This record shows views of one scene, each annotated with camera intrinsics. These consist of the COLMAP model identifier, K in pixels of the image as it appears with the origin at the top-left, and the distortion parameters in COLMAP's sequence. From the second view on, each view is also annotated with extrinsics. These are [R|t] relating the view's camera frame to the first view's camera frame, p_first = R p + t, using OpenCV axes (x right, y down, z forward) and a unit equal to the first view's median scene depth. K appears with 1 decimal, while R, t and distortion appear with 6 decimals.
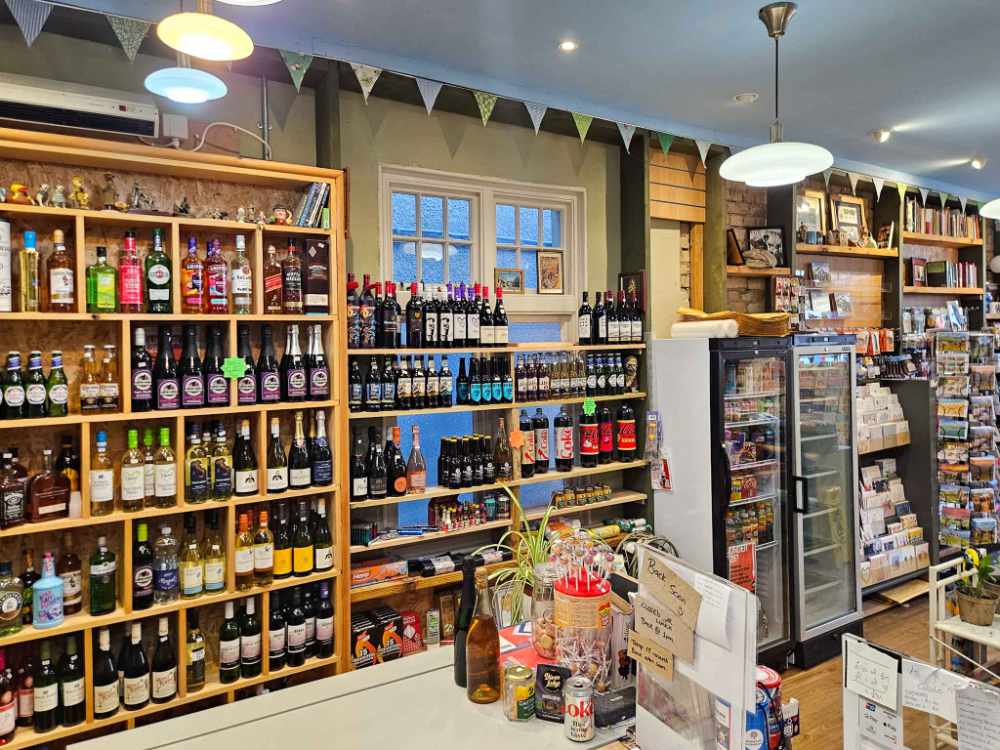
lens RADIAL K [[704.9, 0, 470.3], [0, 704.9, 342.0], [0, 0, 1]] dist [0.052683, -0.022337]
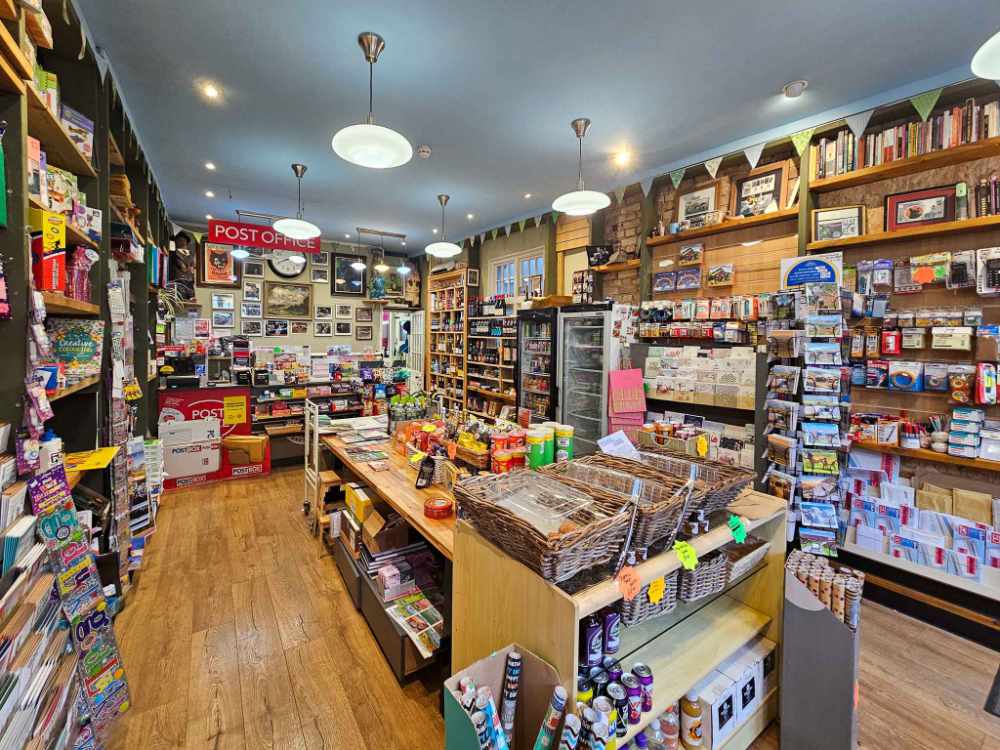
lens RADIAL K [[427.9, 0, 491.1], [0, 427.9, 330.6], [0, 0, 1]] dist [0.021574, -0.000469]
pose [[0.038033, 0.006486, -0.999255, 1.489669], [-0.016832, 0.999841, 0.005849, 0.045255], [0.999135, 0.016597, 0.038136, 0.773274]]
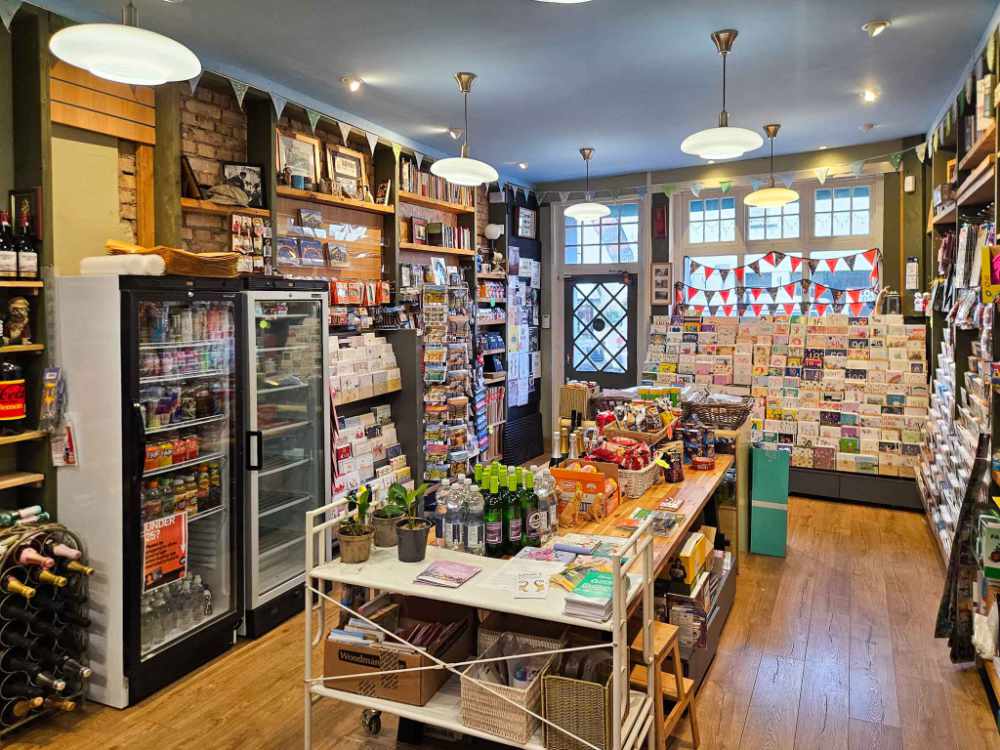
lens RADIAL K [[704.9, 0, 509.6], [0, 704.9, 312.2], [0, 0, 1]] dist [0.052683, -0.022337]
pose [[0.834305, 0.000582, 0.551303, 0.216353], [-0.004303, 0.999976, 0.005456, 0.026442], [-0.551286, -0.006924, 0.834287, 0.047456]]
